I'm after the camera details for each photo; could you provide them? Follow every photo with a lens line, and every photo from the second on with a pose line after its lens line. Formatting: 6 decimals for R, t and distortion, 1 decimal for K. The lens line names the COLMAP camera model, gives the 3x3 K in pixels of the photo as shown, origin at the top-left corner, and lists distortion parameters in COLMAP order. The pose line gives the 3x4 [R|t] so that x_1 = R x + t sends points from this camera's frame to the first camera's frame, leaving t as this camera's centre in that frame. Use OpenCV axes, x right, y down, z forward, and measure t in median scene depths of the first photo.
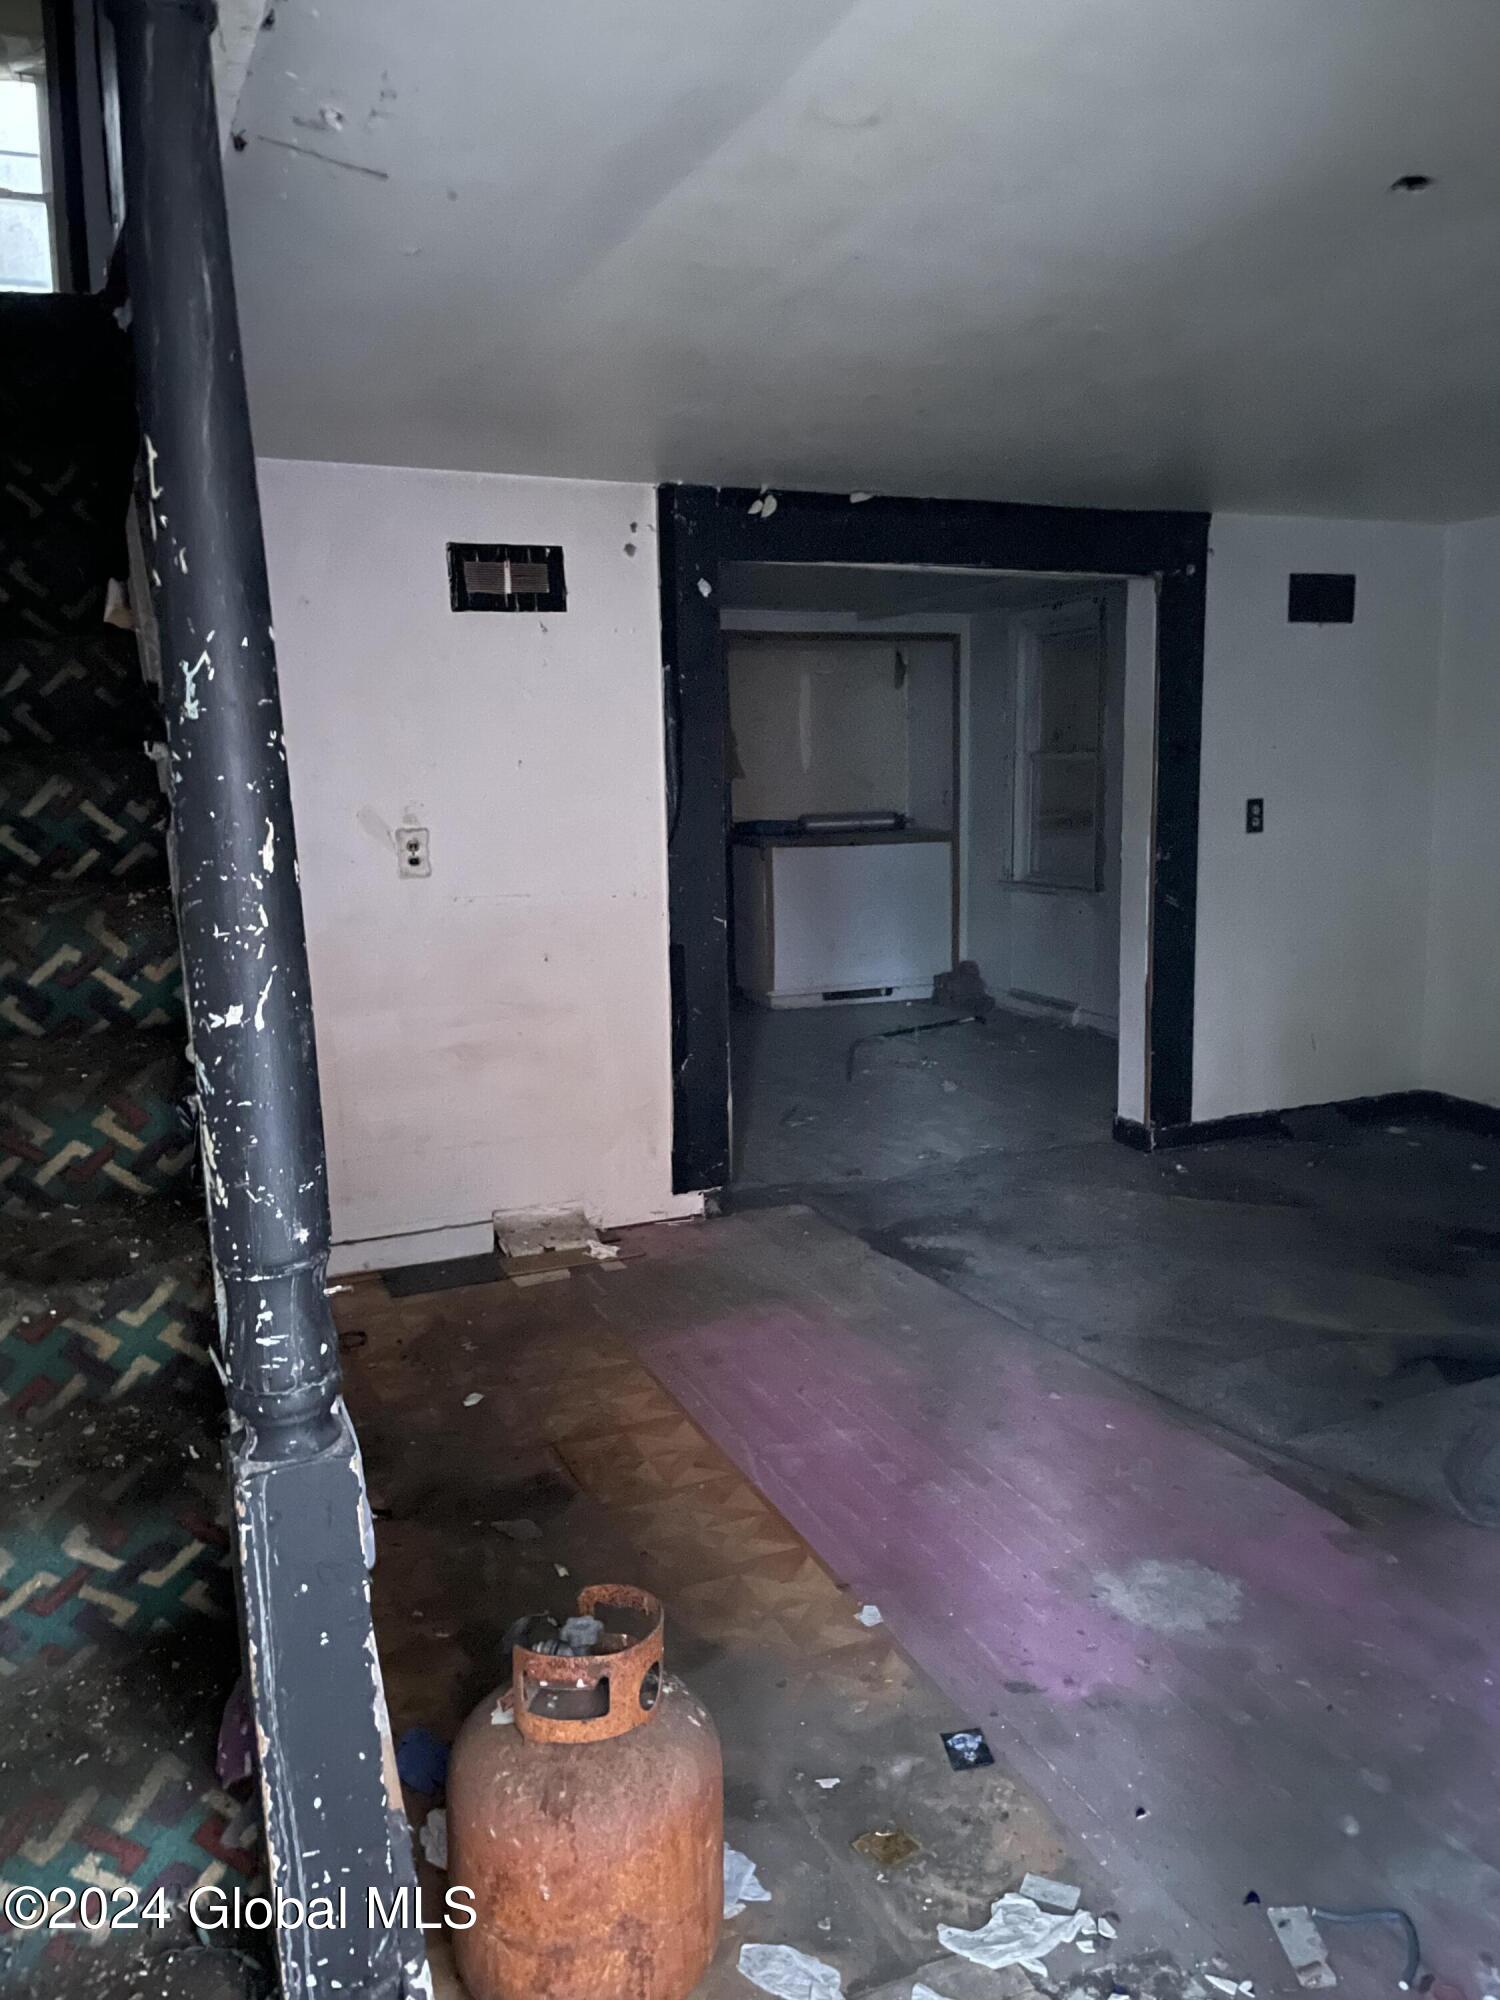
lens RADIAL K [[1527.1, 0, 776.9], [0, 1527.1, 994.3], [0, 0, 1]] dist [0.082897, -0.112588]
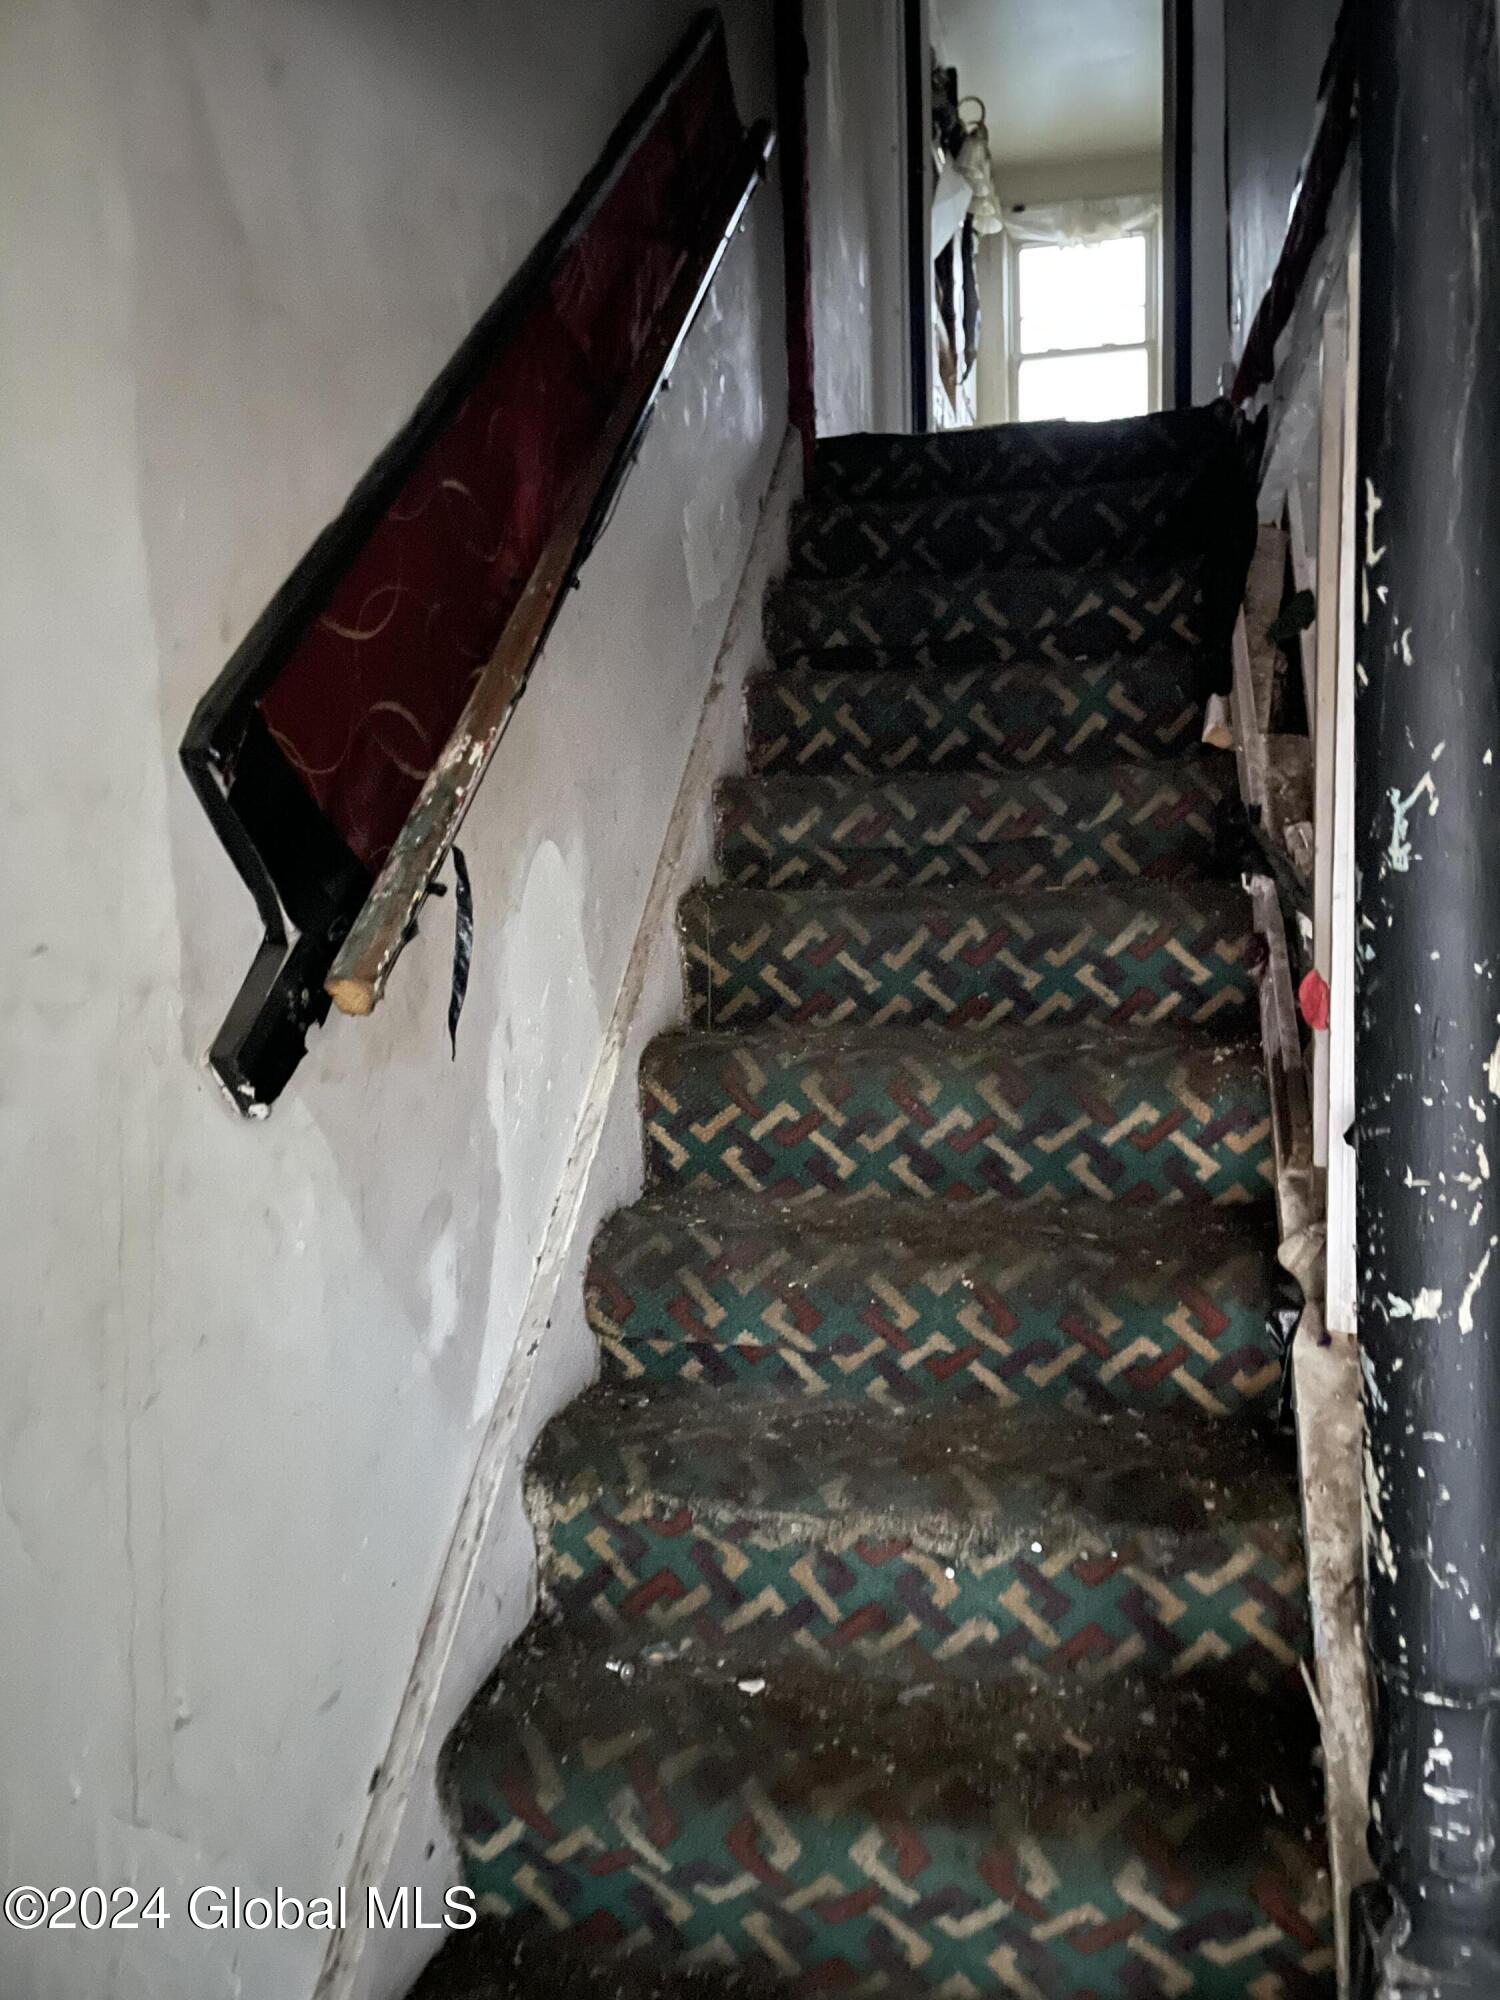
lens RADIAL K [[1527.1, 0, 776.9], [0, 1527.1, 994.3], [0, 0, 1]] dist [0.082897, -0.112588]
pose [[0.802542, 0.041354, -0.595161, -0.124722], [-0.081992, 0.995774, -0.041371, -0.047490], [0.590935, 0.082001, 0.802541, 0.188194]]
